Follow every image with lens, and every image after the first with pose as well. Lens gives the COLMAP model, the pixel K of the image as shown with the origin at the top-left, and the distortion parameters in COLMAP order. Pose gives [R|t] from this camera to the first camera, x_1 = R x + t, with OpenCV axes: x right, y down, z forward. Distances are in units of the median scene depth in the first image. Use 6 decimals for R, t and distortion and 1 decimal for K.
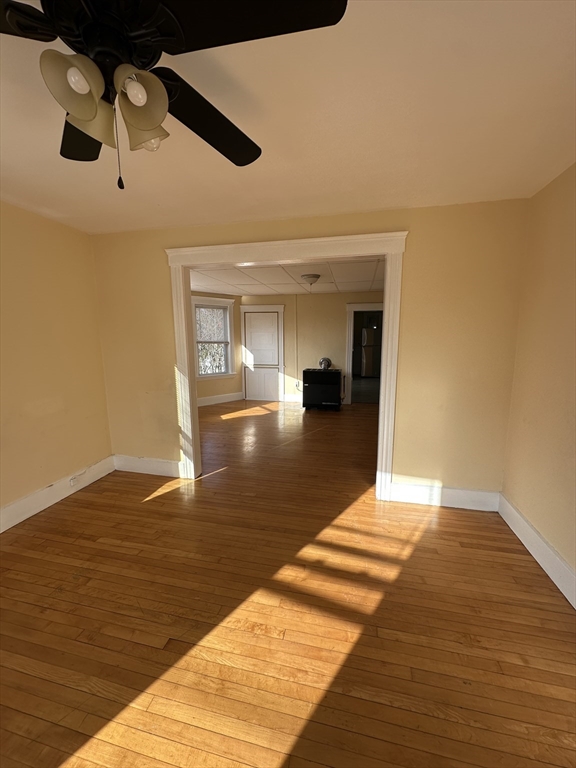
lens RADIAL K [[304.7, 0, 288.5], [0, 304.7, 384.6], [0, 0, 1]] dist [0.000605, 0.000605]
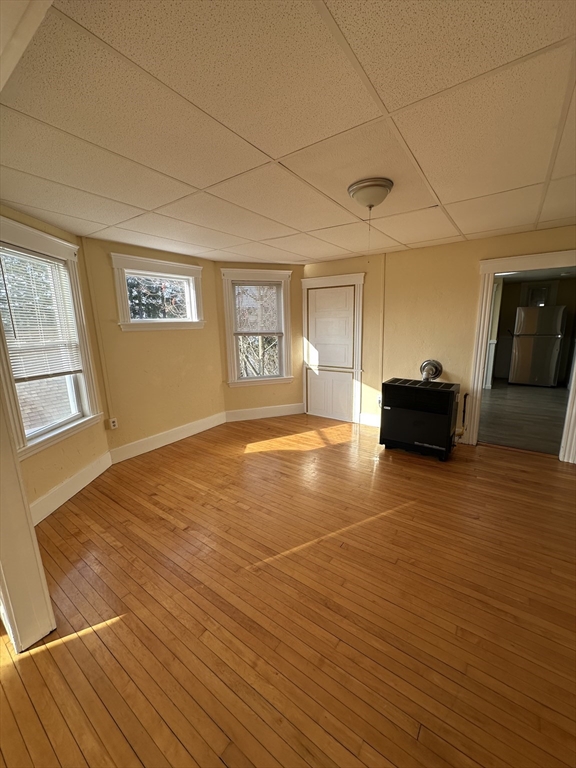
lens RADIAL K [[304.7, 0, 291.4], [0, 304.7, 383.7], [0, 0, 1]] dist [0.000605, 0.000605]
pose [[0.921007, 0.061853, -0.384603, 0.099867], [-0.043300, 0.997451, 0.056721, -0.063425], [0.387131, -0.035587, 0.921338, 0.355528]]
